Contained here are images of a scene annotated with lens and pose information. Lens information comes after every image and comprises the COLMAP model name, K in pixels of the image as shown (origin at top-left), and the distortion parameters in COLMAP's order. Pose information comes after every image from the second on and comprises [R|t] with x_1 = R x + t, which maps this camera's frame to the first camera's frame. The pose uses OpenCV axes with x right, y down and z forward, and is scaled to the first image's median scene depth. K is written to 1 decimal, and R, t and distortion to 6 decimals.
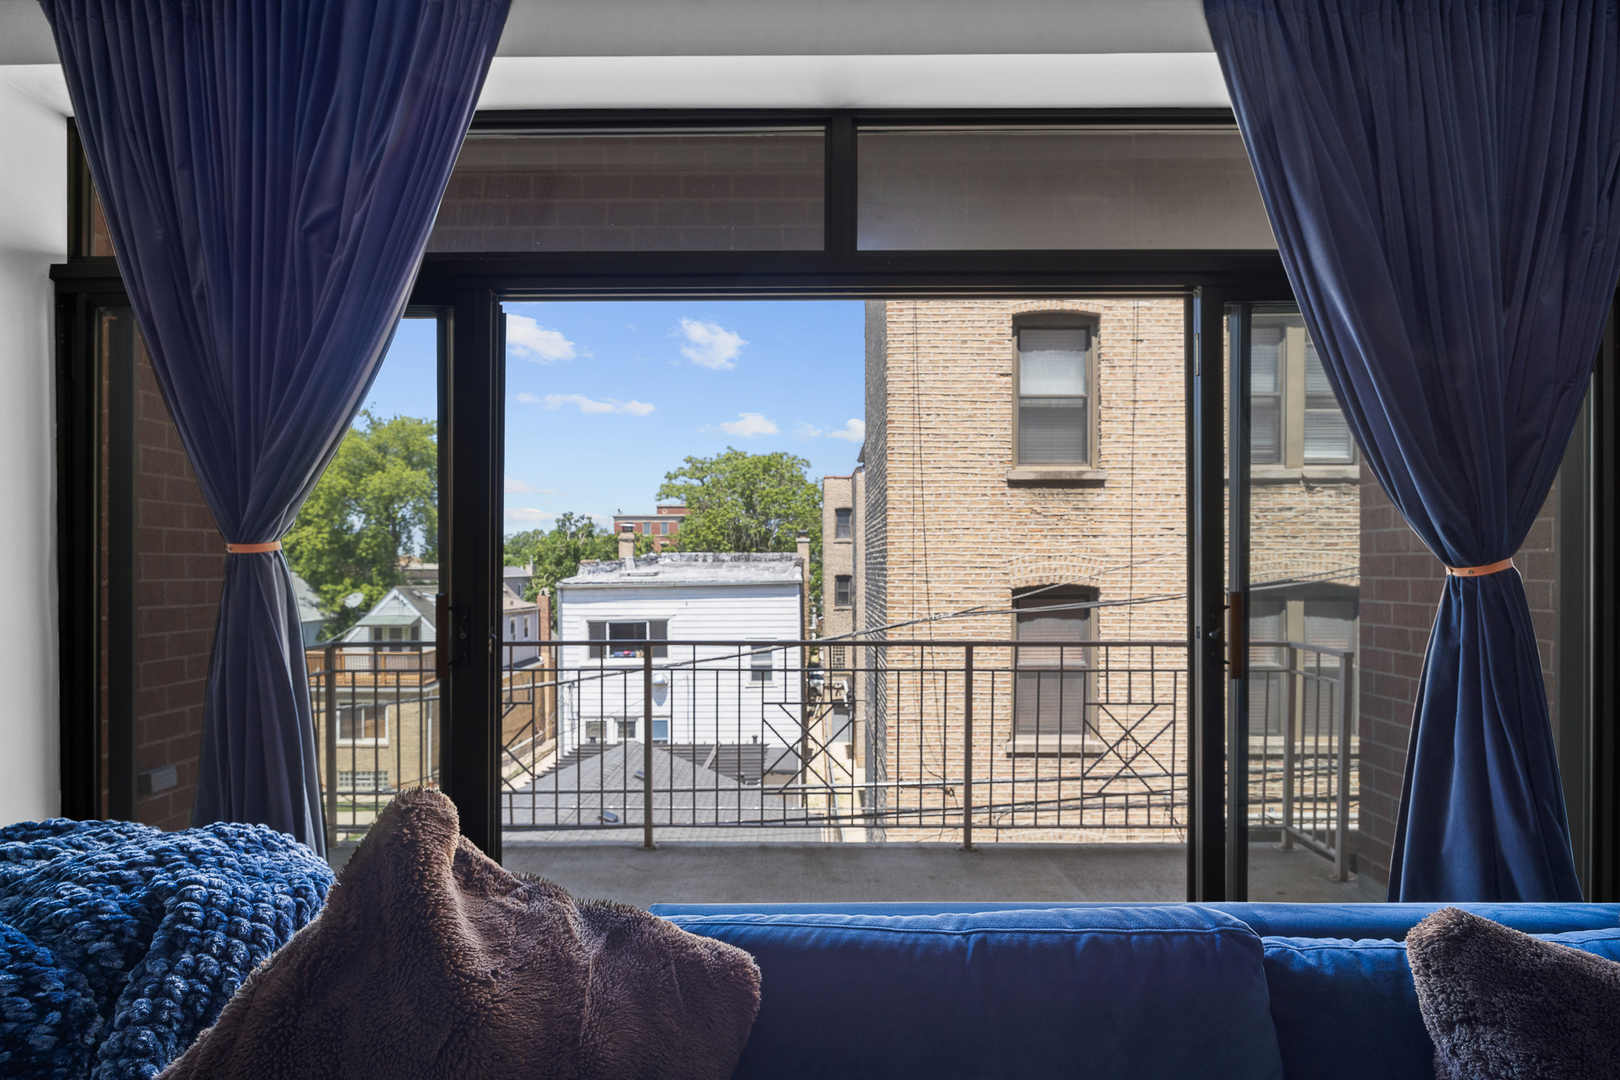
lens RADIAL K [[839.6, 0, 806.1], [0, 839.6, 573.9], [0, 0, 1]] dist [0.000307, 0.000025]
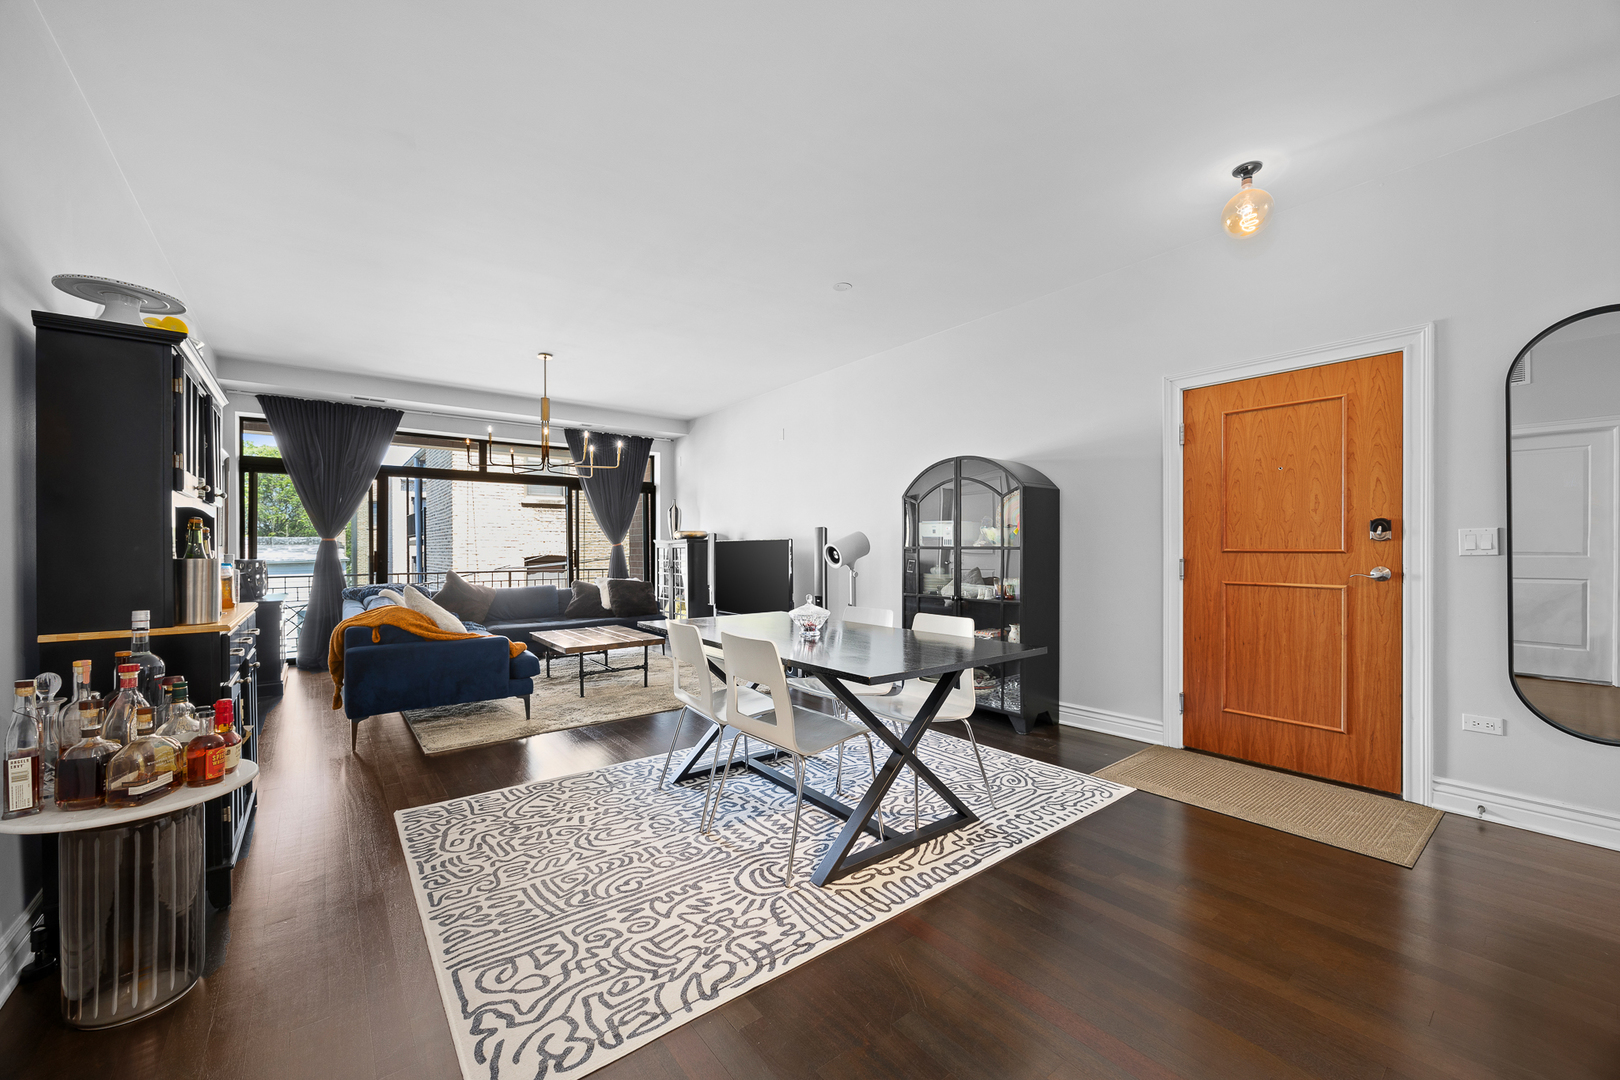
lens RADIAL K [[623.9, 0, 810.0], [0, 623.9, 546.3], [0, 0, 1]] dist [-0.002222, 0.000206]
pose [[0.783043, 0.004859, 0.621948, -0.360985], [0.004422, 0.999901, -0.013380, 0.026306], [-0.621951, 0.013227, 0.782944, -1.450789]]
